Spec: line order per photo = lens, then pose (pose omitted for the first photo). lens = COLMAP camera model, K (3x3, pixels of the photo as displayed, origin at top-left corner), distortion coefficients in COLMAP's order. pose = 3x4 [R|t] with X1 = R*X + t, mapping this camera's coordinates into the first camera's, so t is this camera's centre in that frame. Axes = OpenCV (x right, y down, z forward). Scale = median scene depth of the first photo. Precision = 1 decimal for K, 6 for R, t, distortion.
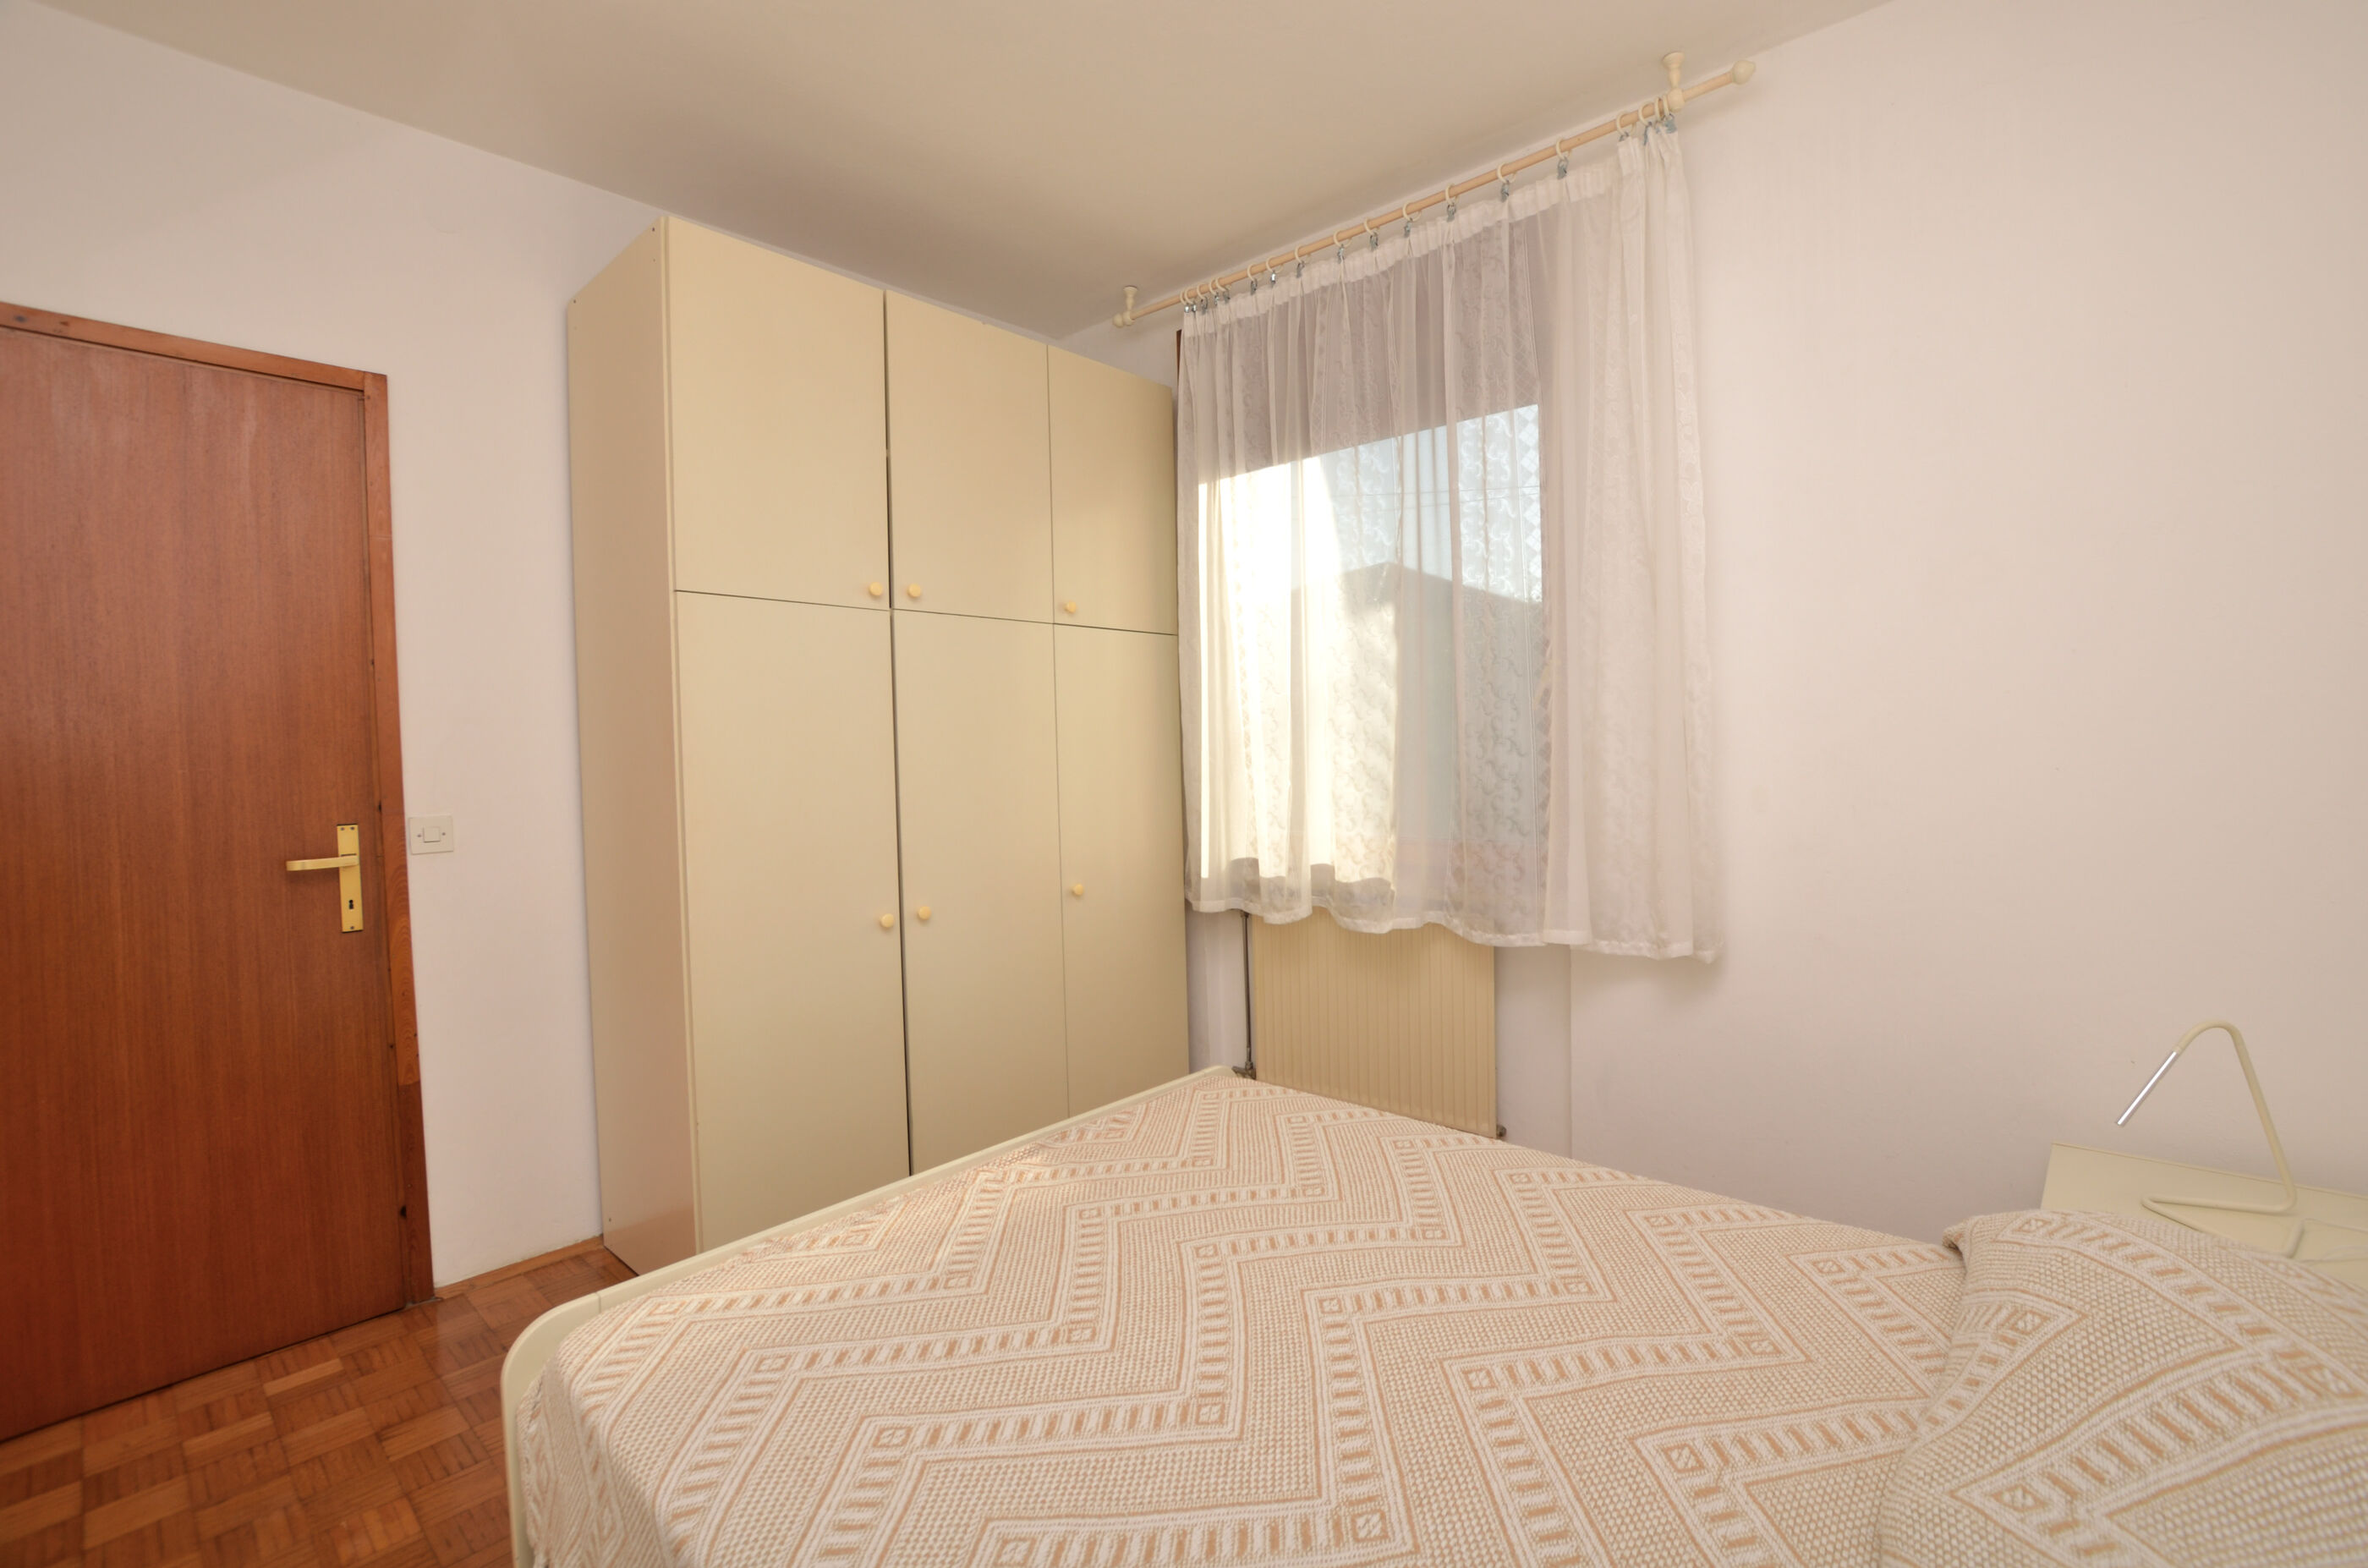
lens RADIAL K [[1041.4, 0, 1209.6], [0, 1041.4, 783.4], [0, 0, 1]] dist [-0.040697, 0.008559]
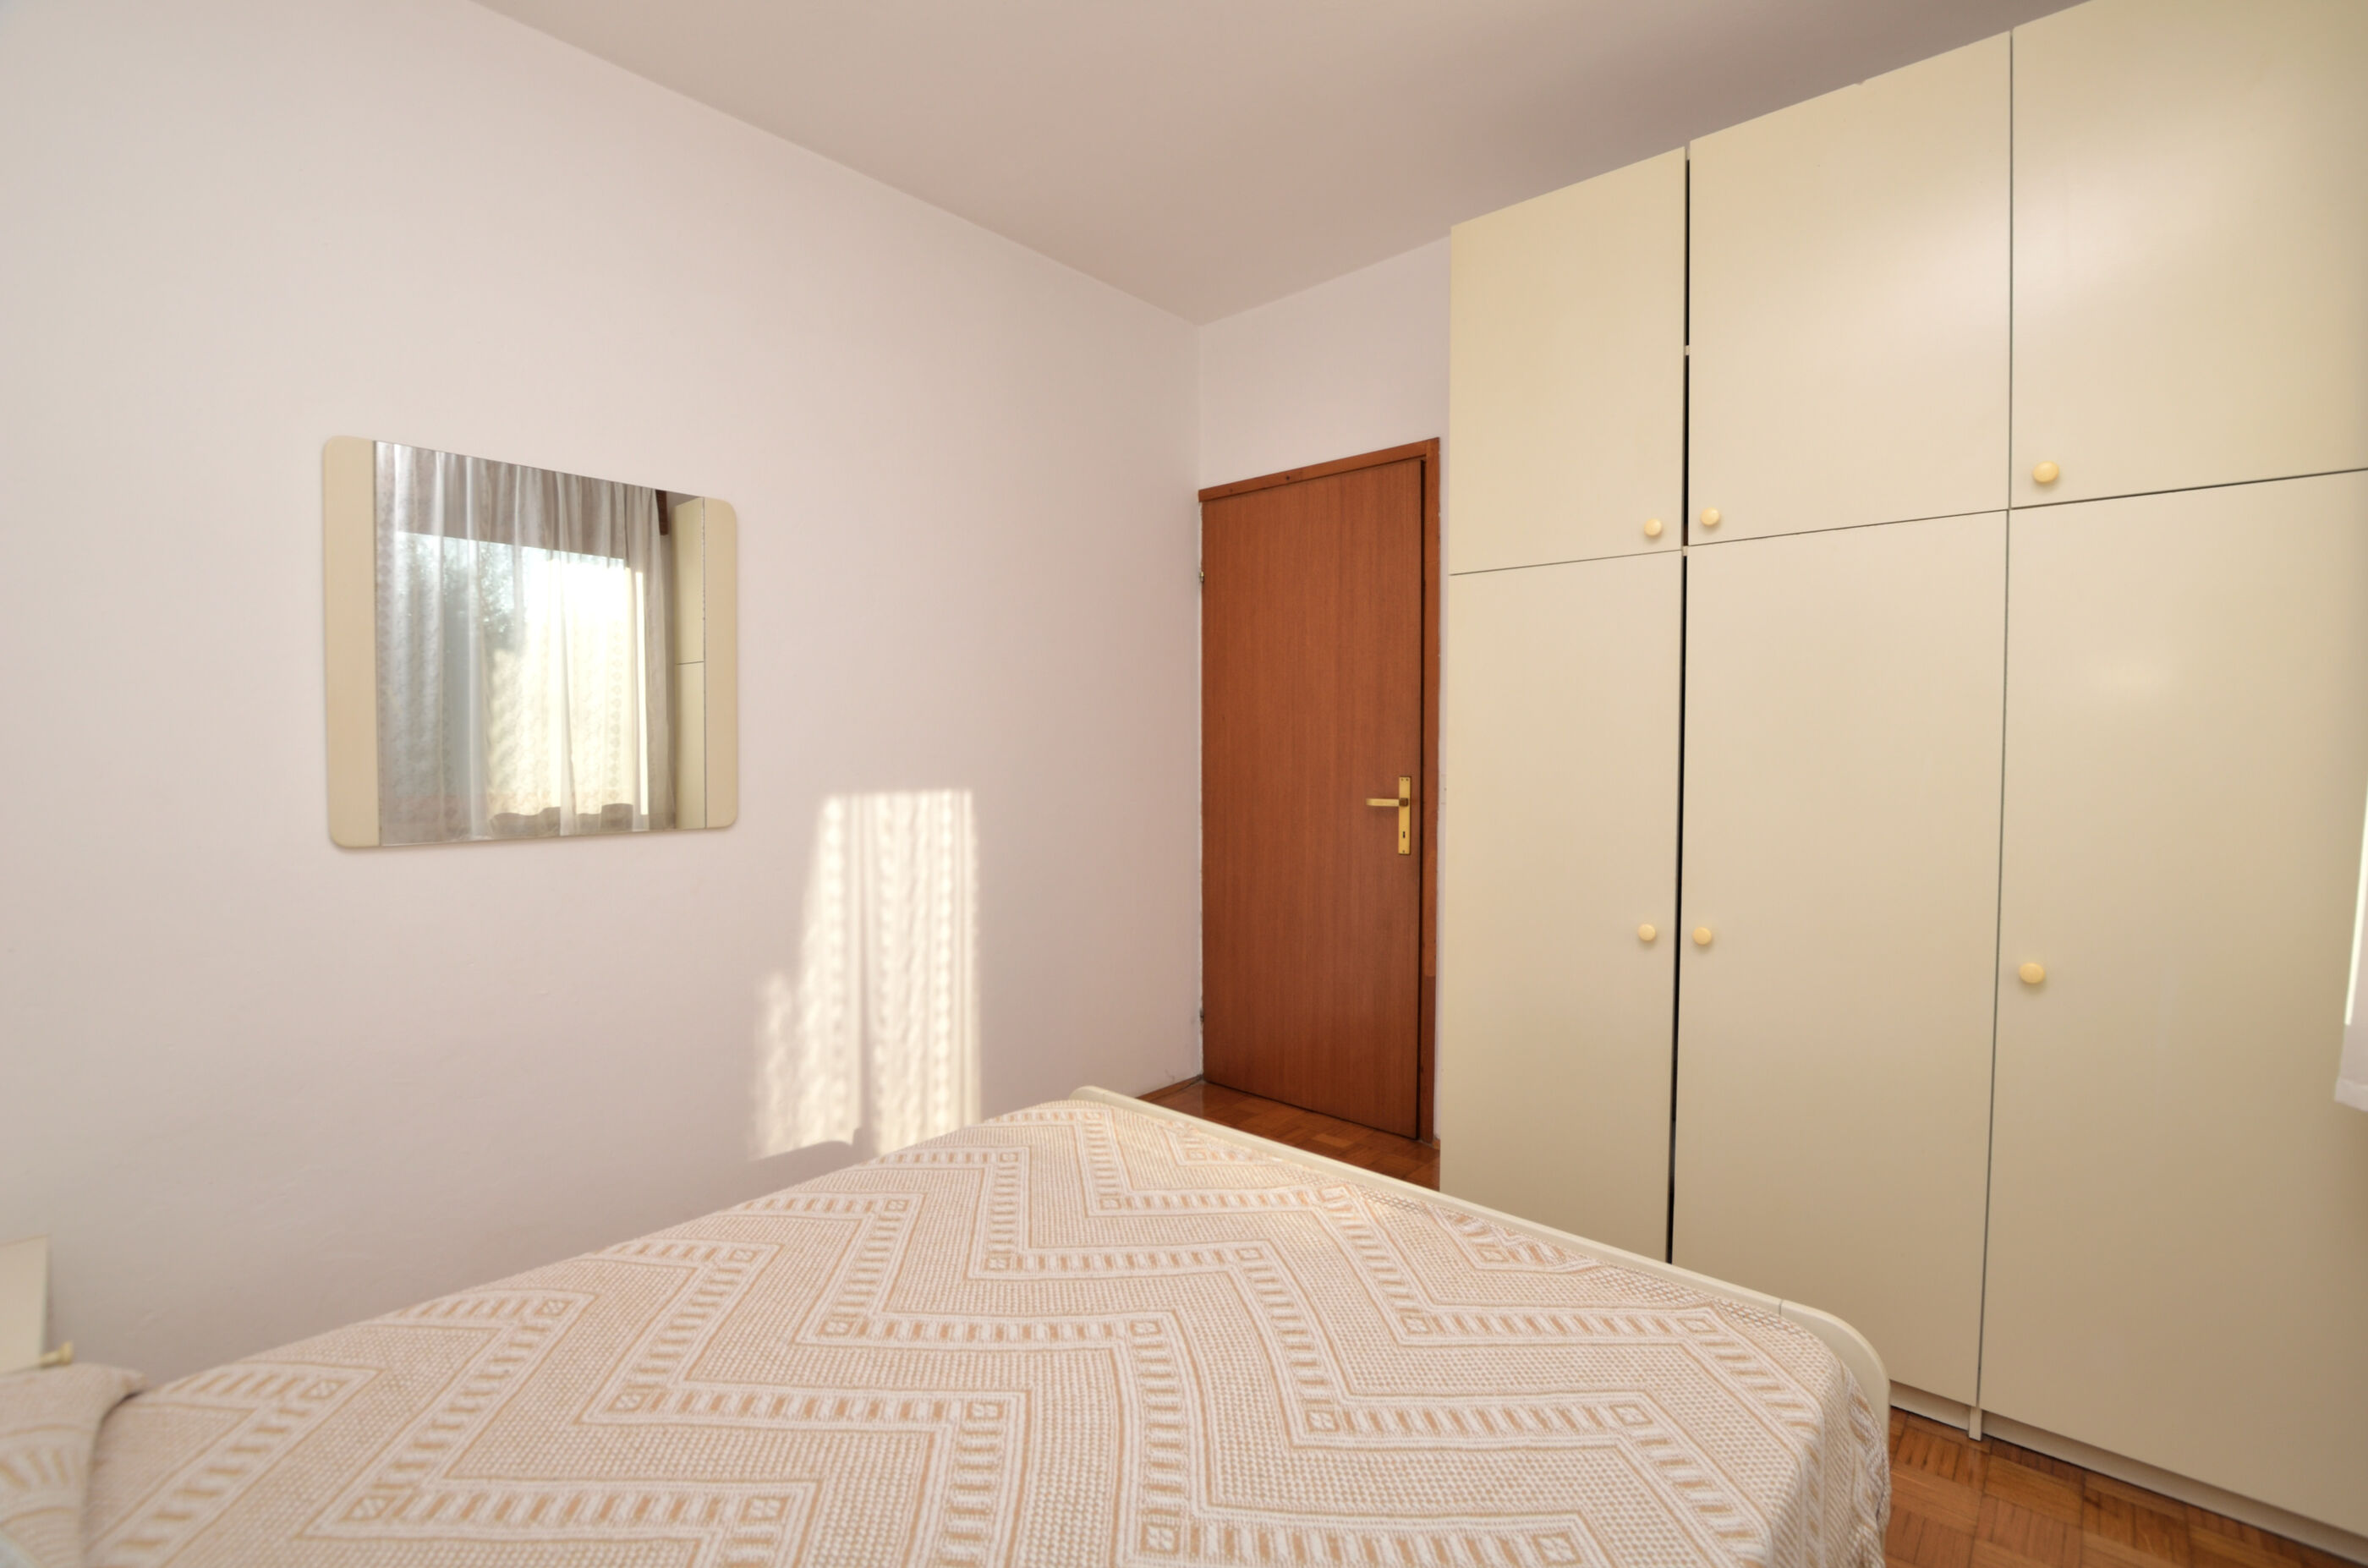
lens RADIAL K [[1041.4, 0, 1209.6], [0, 1041.4, 783.4], [0, 0, 1]] dist [-0.040697, 0.008559]
pose [[-0.002432, 0.057441, -0.998346, 0.582769], [-0.032687, 0.997811, 0.057490, -0.023964], [0.999463, 0.032773, -0.000549, 0.757866]]
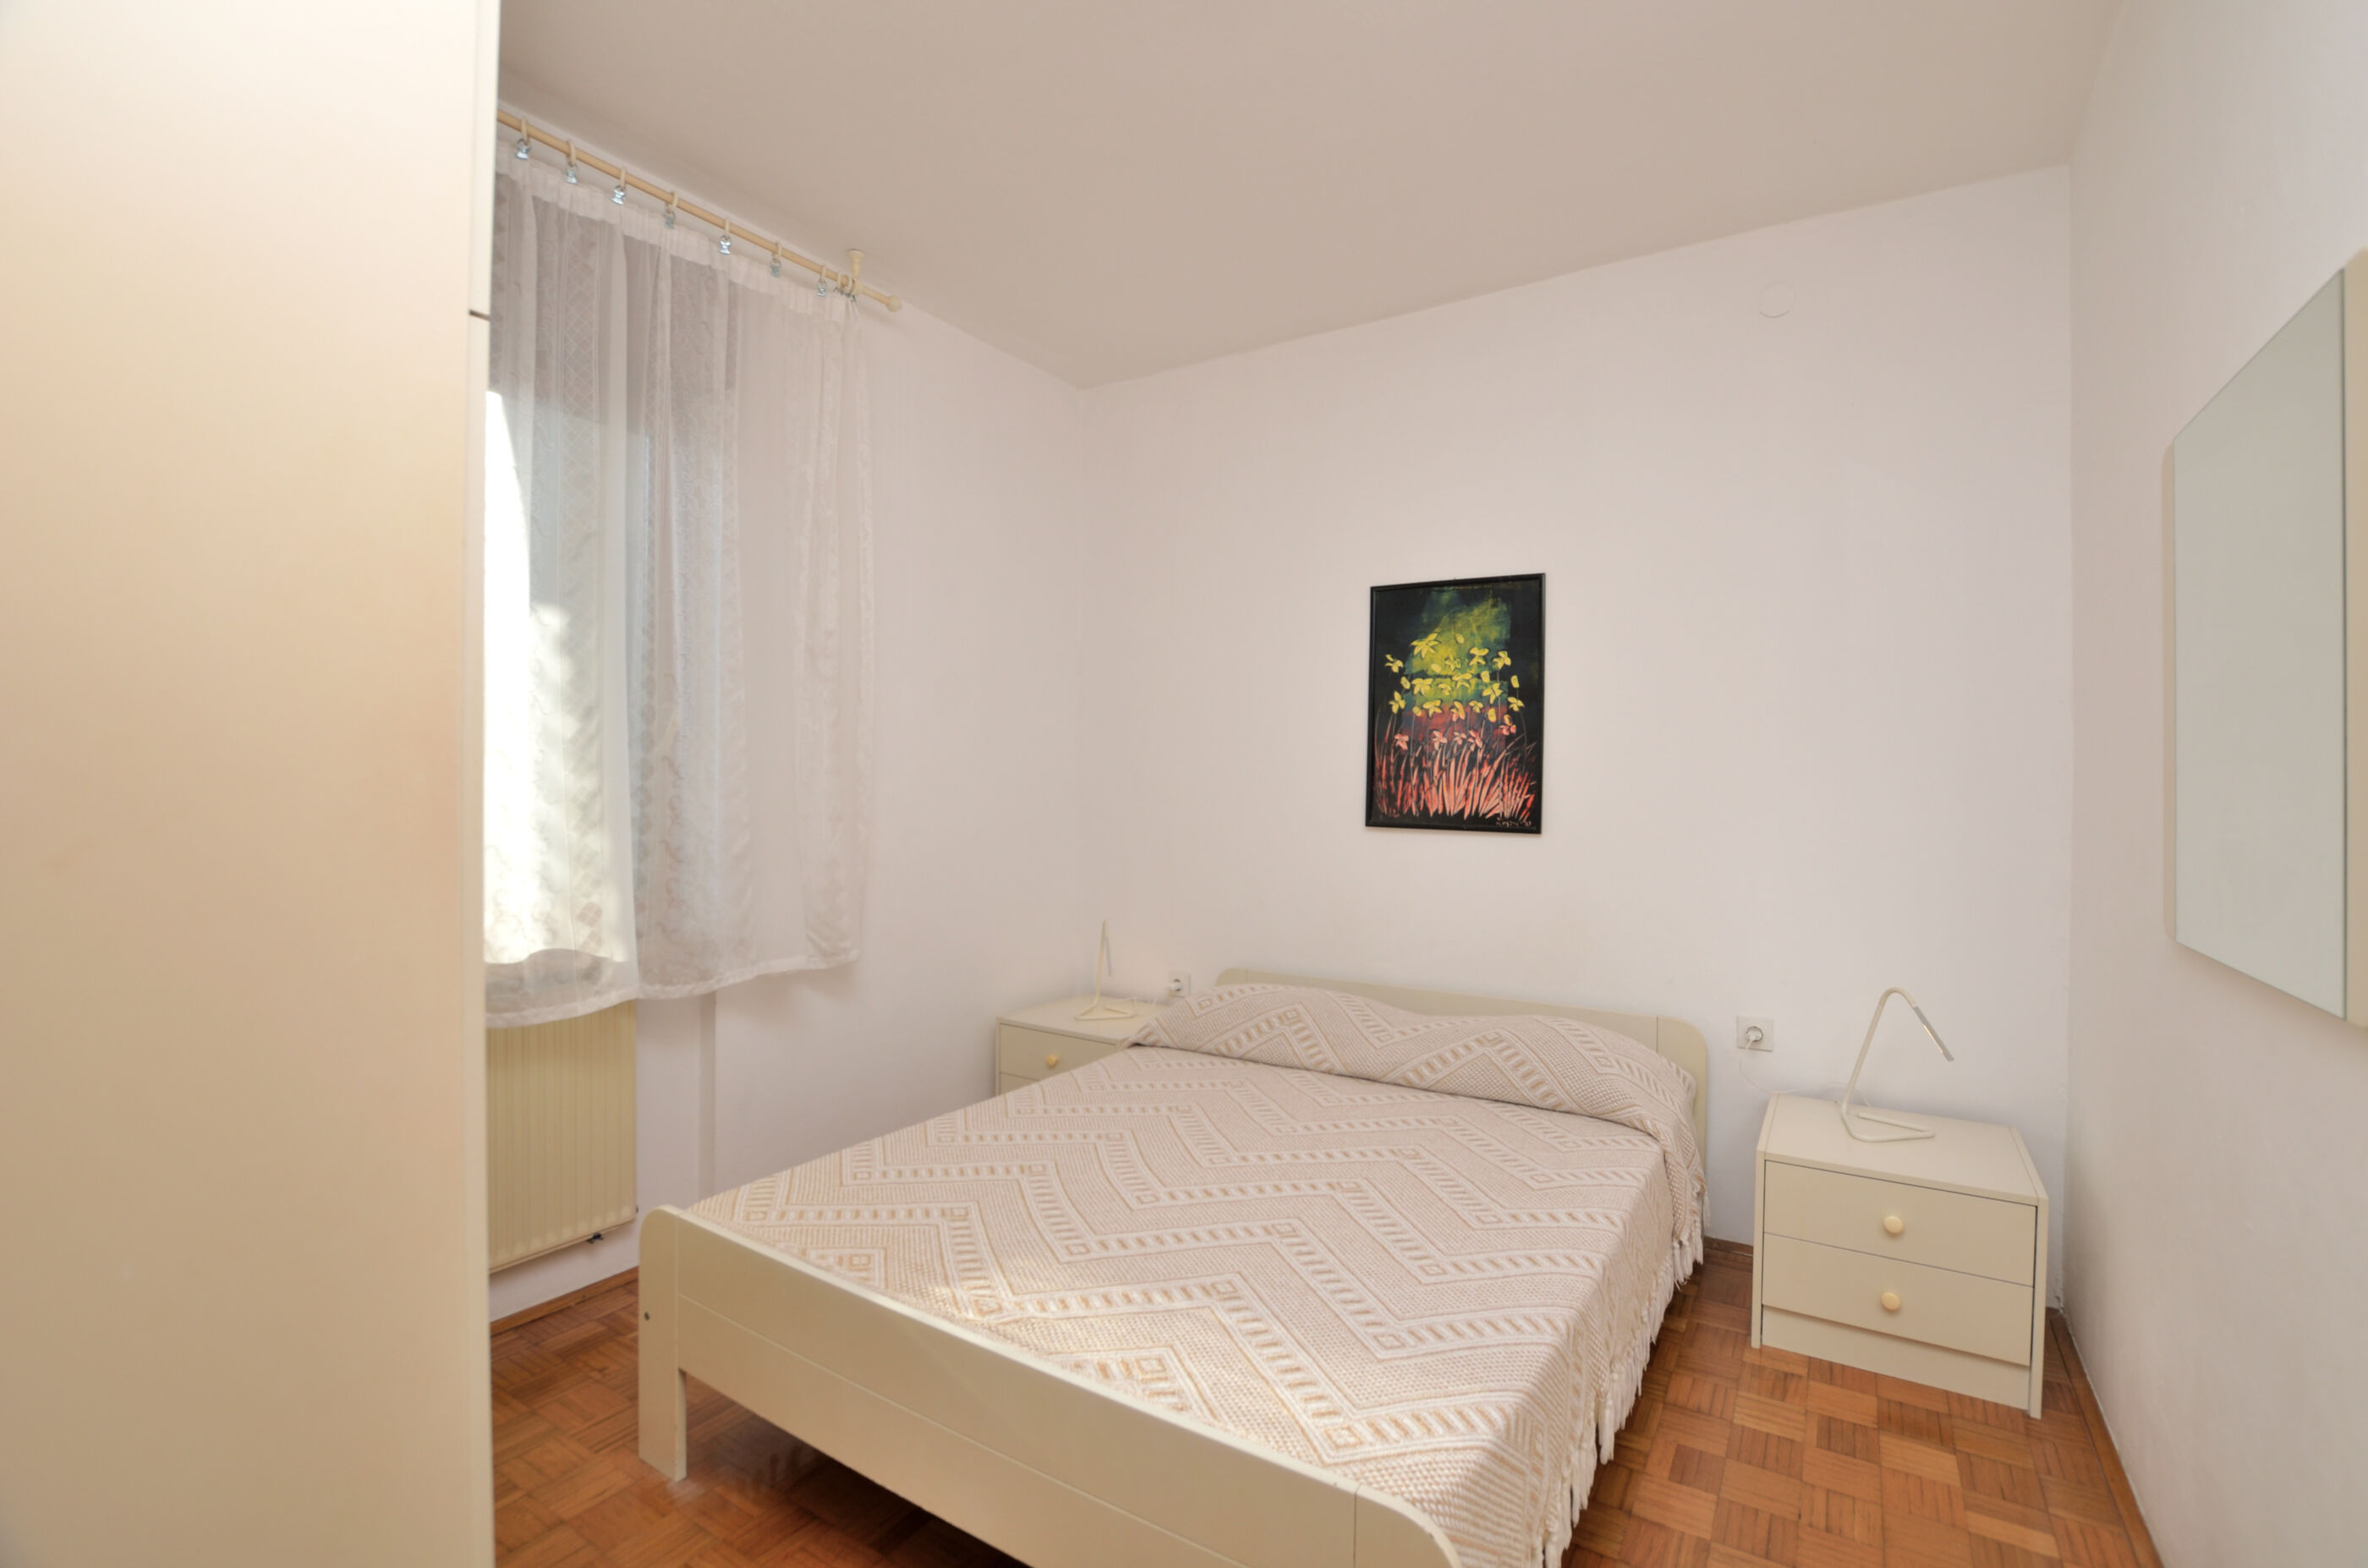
lens RADIAL K [[1041.4, 0, 1209.6], [0, 1041.4, 783.4], [0, 0, 1]] dist [-0.040697, 0.008559]
pose [[-0.165244, 0.020205, 0.986046, -0.903108], [0.030248, 0.999424, -0.015410, -0.013856], [-0.985789, 0.027279, -0.165759, 0.816563]]
